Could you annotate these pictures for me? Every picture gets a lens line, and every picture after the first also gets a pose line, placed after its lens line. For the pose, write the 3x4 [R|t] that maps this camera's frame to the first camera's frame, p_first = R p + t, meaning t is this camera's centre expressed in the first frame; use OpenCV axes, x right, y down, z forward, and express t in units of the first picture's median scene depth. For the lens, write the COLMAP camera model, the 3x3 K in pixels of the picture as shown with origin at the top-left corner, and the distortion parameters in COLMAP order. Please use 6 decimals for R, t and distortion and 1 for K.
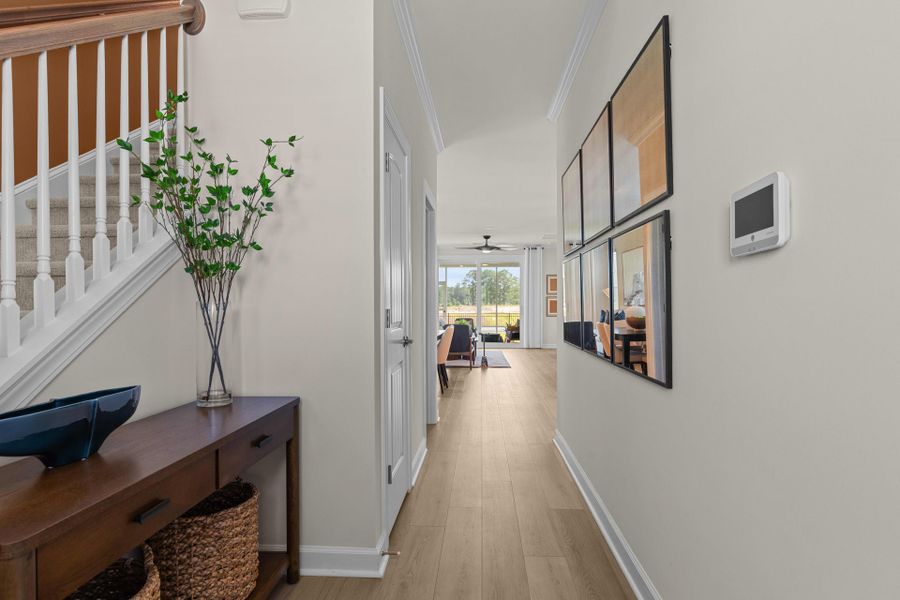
lens RADIAL K [[492.1, 0, 451.6], [0, 492.1, 299.8], [0, 0, 1]] dist [0.002416, -0.000282]
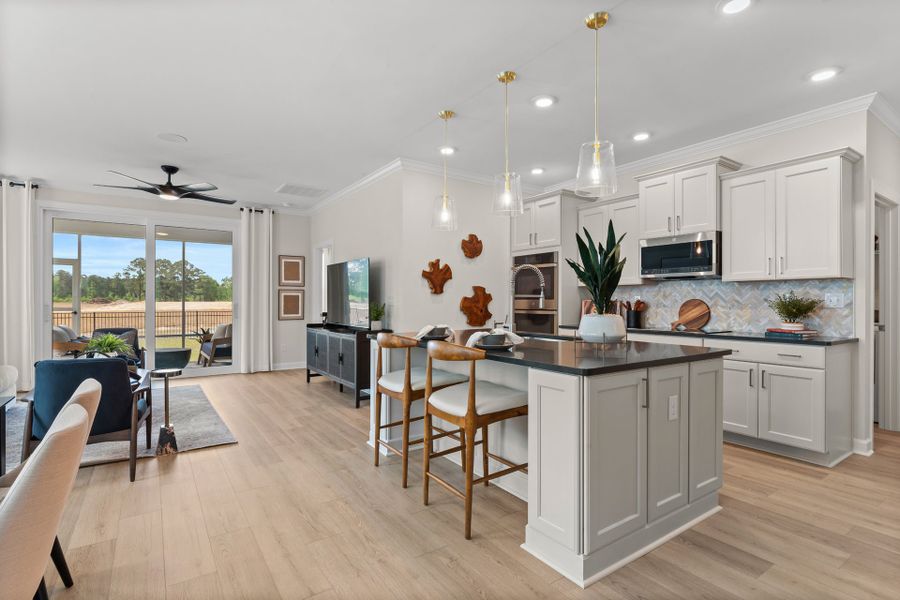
lens RADIAL K [[445.3, 0, 451.3], [0, 445.3, 300.1], [0, 0, 1]] dist [0.005897, -0.001025]
pose [[0.794639, 0.003701, 0.607071, 0.095378], [-0.009949, 0.999927, 0.006928, 0.007569], [-0.607001, -0.011545, 0.794617, 1.901983]]
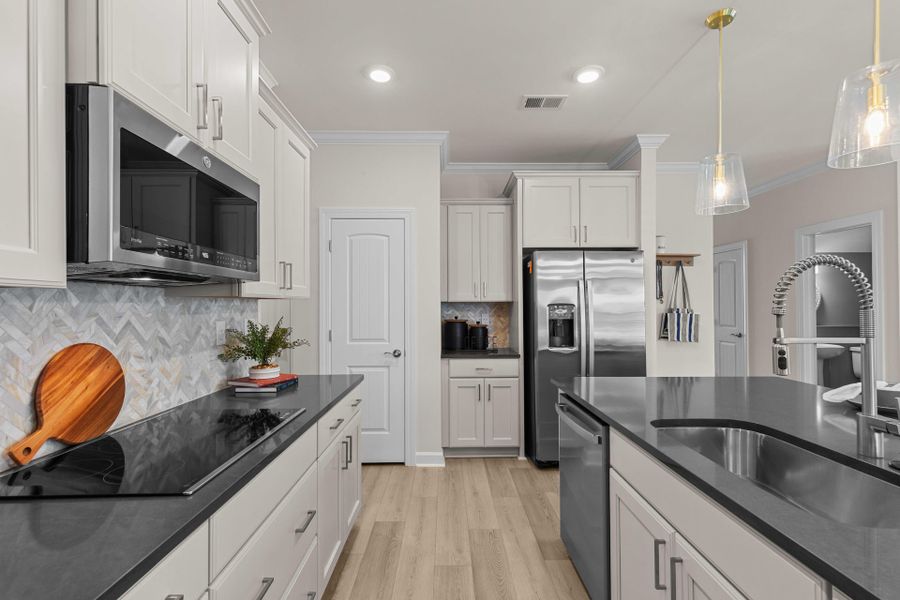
lens RADIAL K [[407.9, 0, 456.7], [0, 407.9, 302.9], [0, 0, 1]] dist [0.011781, -0.001378]
pose [[-0.997858, 0.003612, -0.065323, 1.449033], [0.005100, 0.999731, -0.022630, -0.028282], [0.065224, -0.022915, -0.997608, 3.194169]]
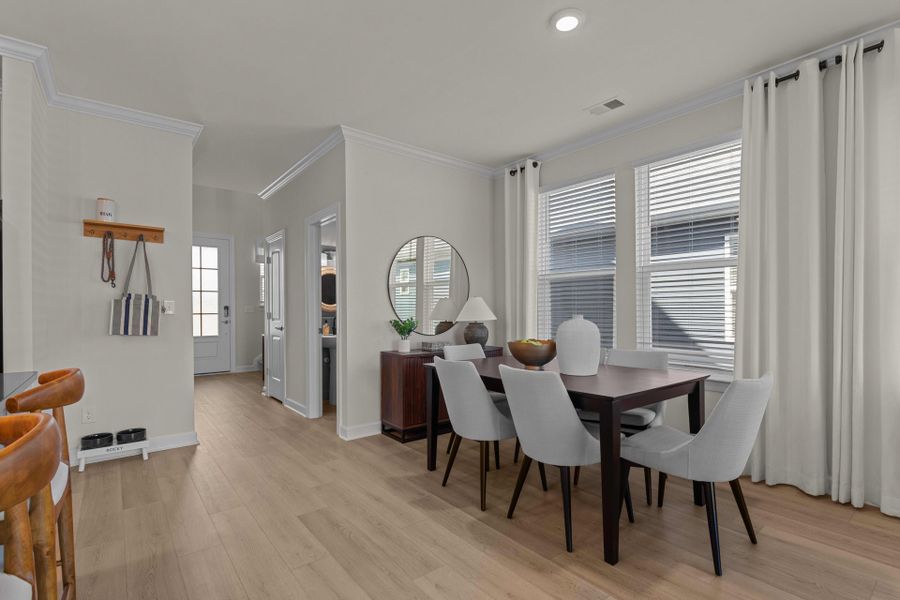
lens RADIAL K [[445.3, 0, 480.9], [0, 445.3, 314.5], [0, 0, 1]] dist [0.005897, -0.001025]
pose [[-0.738892, 0.014861, -0.673660, 0.641493], [0.015090, 0.999871, 0.005505, 0.032190], [0.673655, -0.006098, -0.739021, 3.405686]]
